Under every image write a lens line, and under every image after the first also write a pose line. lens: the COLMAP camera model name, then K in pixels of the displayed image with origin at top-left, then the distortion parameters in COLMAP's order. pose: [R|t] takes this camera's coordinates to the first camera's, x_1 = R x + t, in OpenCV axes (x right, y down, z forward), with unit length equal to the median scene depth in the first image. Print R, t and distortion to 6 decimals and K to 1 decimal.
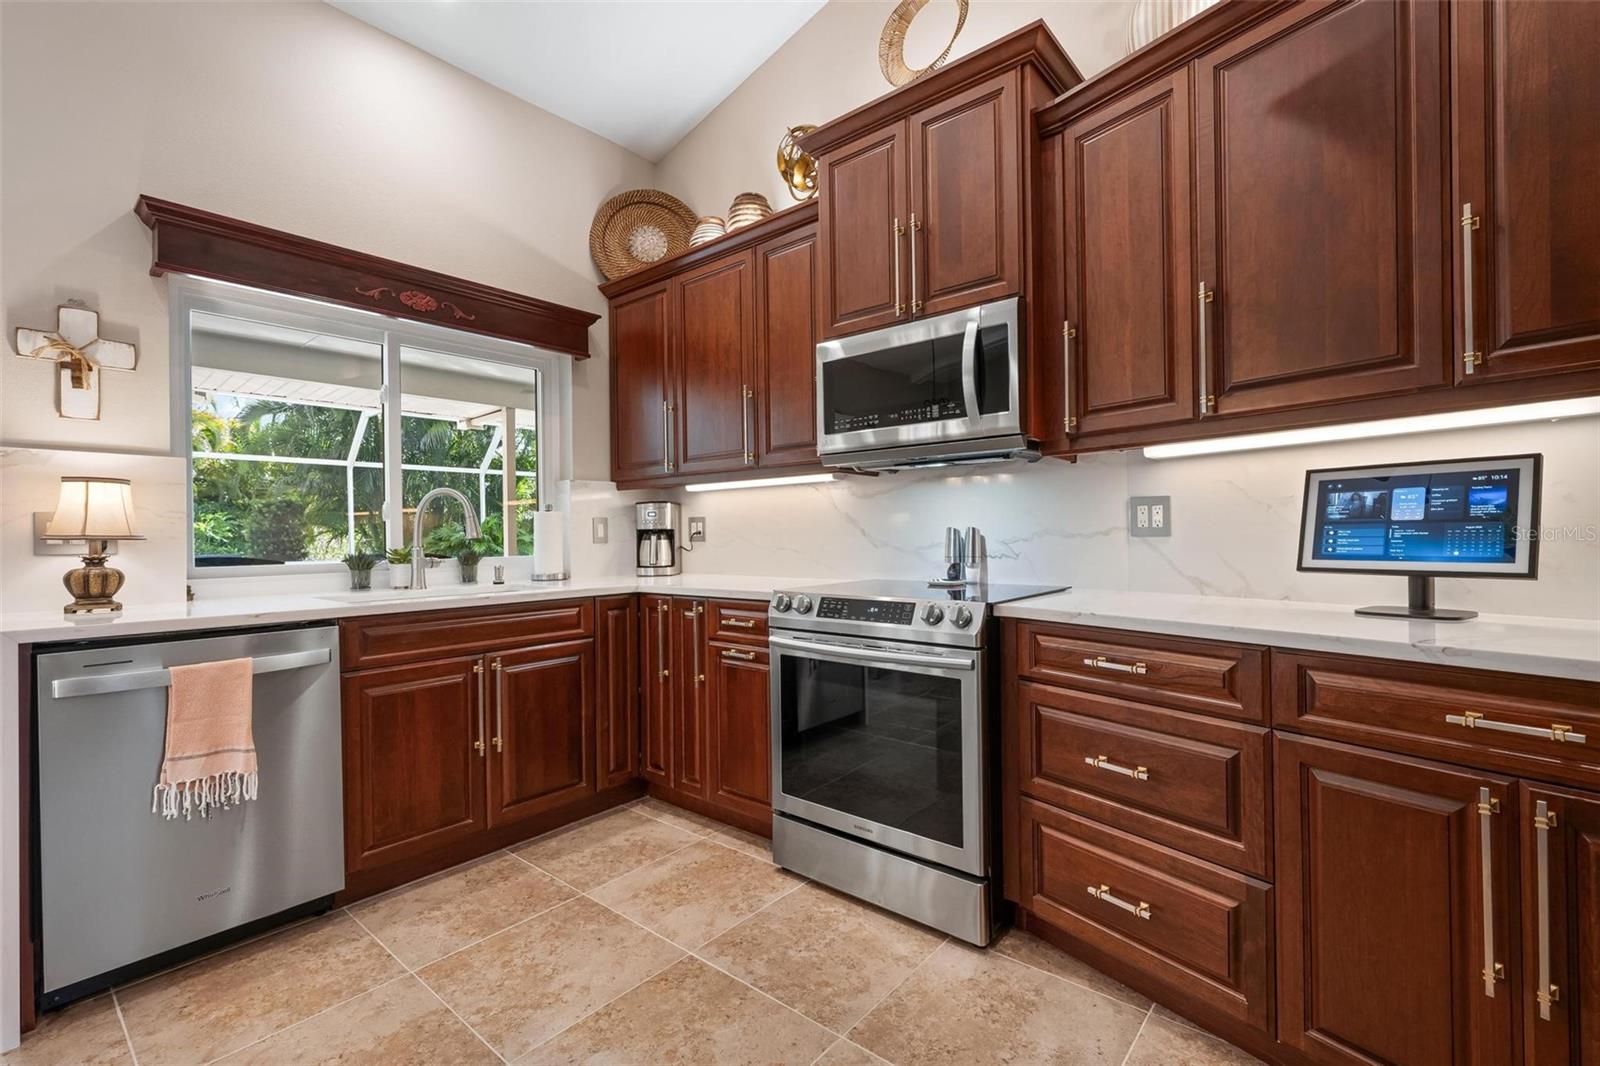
lens RADIAL K [[703.1, 0, 800.0], [0, 703.1, 533.0], [0, 0, 1]] dist [-0.000047, -0.000003]
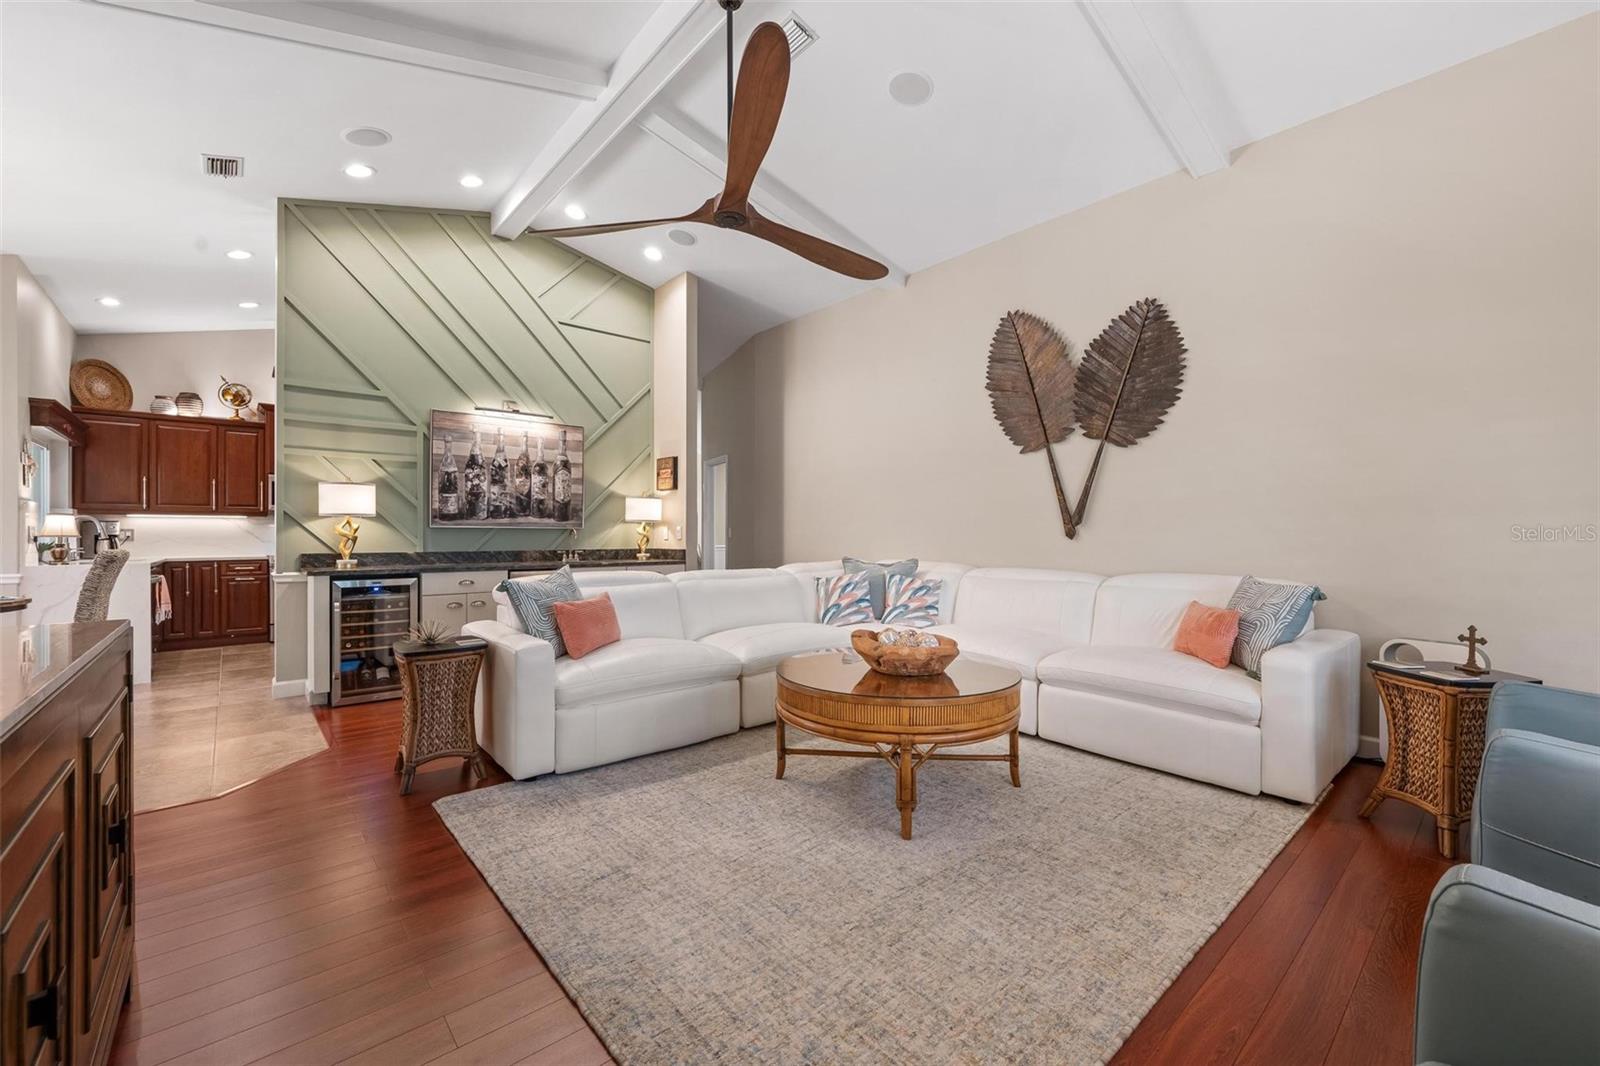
lens RADIAL K [[647.9, 0, 803.4], [0, 647.9, 536.3], [0, 0, 1]] dist [-0.000559, 0.000095]
pose [[0.147387, 0.011800, 0.989009, -2.917387], [-0.000978, 0.999930, -0.011784, 0.031250], [-0.989078, 0.000770, 0.147388, -2.041332]]
